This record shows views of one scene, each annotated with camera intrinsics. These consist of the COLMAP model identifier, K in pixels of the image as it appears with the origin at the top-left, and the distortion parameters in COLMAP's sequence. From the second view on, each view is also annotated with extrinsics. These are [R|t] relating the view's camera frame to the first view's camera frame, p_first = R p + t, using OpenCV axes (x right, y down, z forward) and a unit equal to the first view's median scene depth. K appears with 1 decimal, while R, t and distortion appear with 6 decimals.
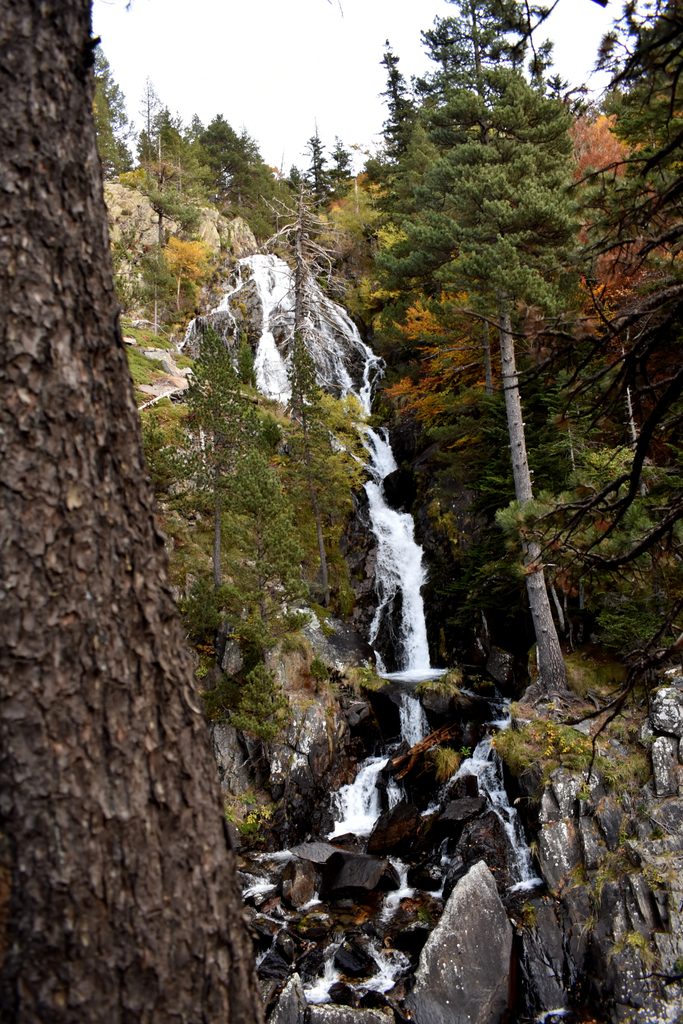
lens RADIAL K [[805.8, 0, 337.0], [0, 805.8, 513.3], [0, 0, 1]] dist [-0.097578, 0.019550]
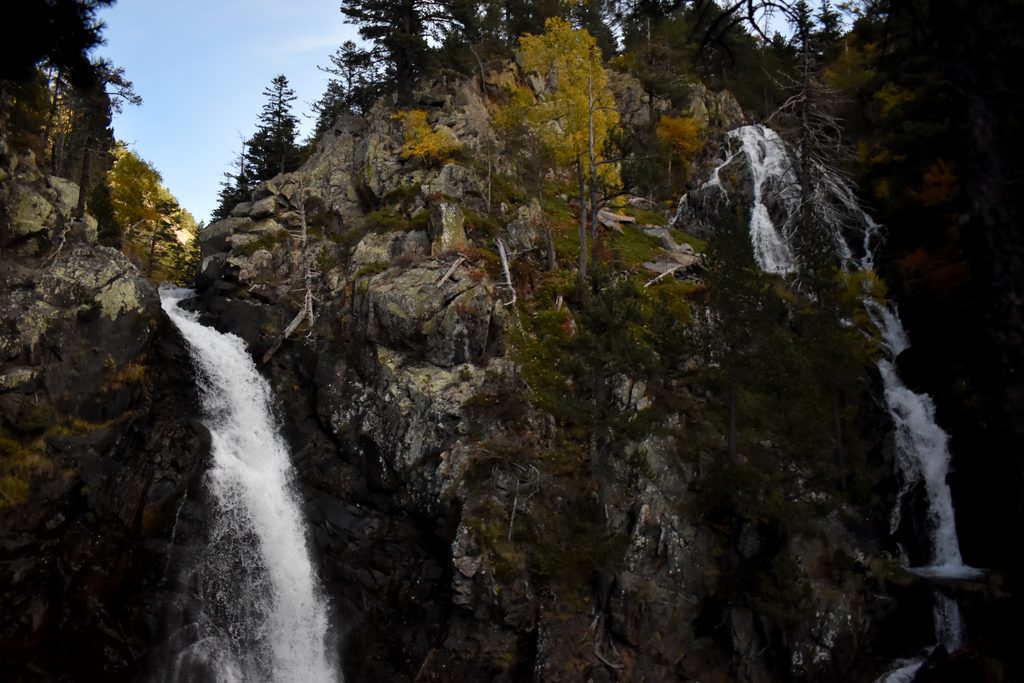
lens RADIAL K [[805.8, 0, 510.9], [0, 805.8, 335.7], [0, 0, 1]] dist [-0.097578, 0.019550]
pose [[0.933107, 0.000166, -0.359600, -0.049529], [-0.021849, 0.998179, -0.056233, -0.007203], [0.358935, 0.060328, 0.931411, -0.020743]]
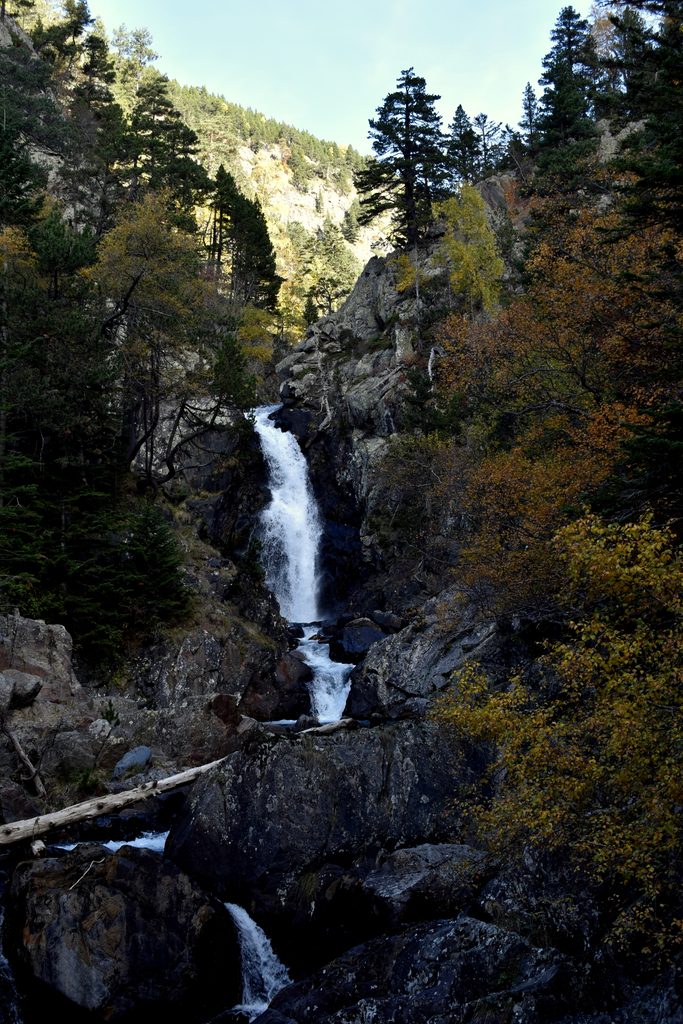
lens RADIAL K [[1438.6, 0, 338.5], [0, 1438.6, 513.5], [0, 0, 1]] dist [-0.036185, 0.000000]
pose [[0.604924, -0.048660, -0.794795, 1.922943], [0.062644, 0.997946, -0.013419, 0.180301], [0.793815, -0.041672, 0.606730, -1.048648]]
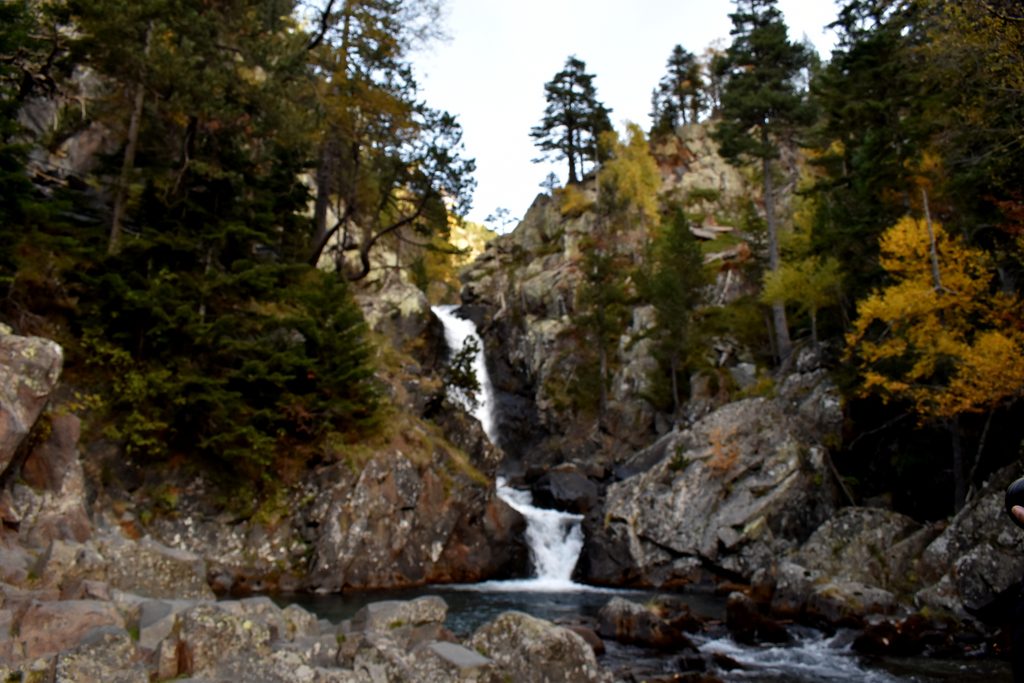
lens RADIAL K [[805.8, 0, 507.0], [0, 805.8, 336.6], [0, 0, 1]] dist [-0.097578, 0.019550]
pose [[0.650641, -0.117877, -0.750181, 0.916795], [0.017431, 0.989937, -0.140432, 0.302060], [0.759186, 0.078294, 0.646148, -0.444365]]
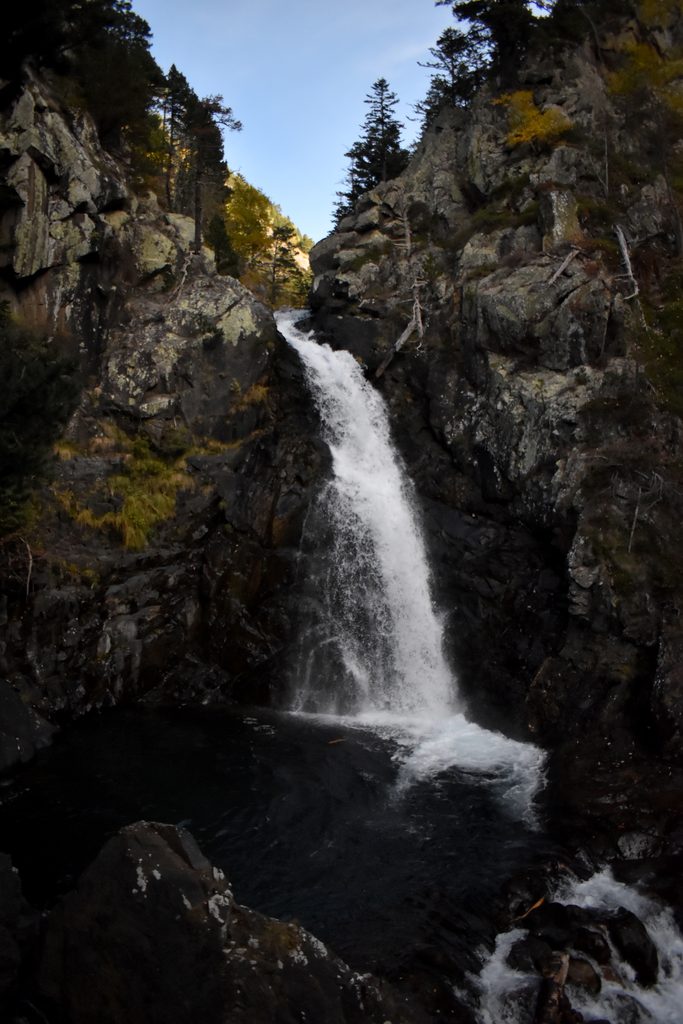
lens RADIAL K [[805.8, 0, 335.1], [0, 805.8, 514.6], [0, 0, 1]] dist [-0.097578, 0.019550]
pose [[0.739915, 0.076411, -0.668347, -0.043320], [0.030853, 0.988628, 0.147185, -0.001275], [0.671993, -0.129524, 0.729143, 0.007018]]
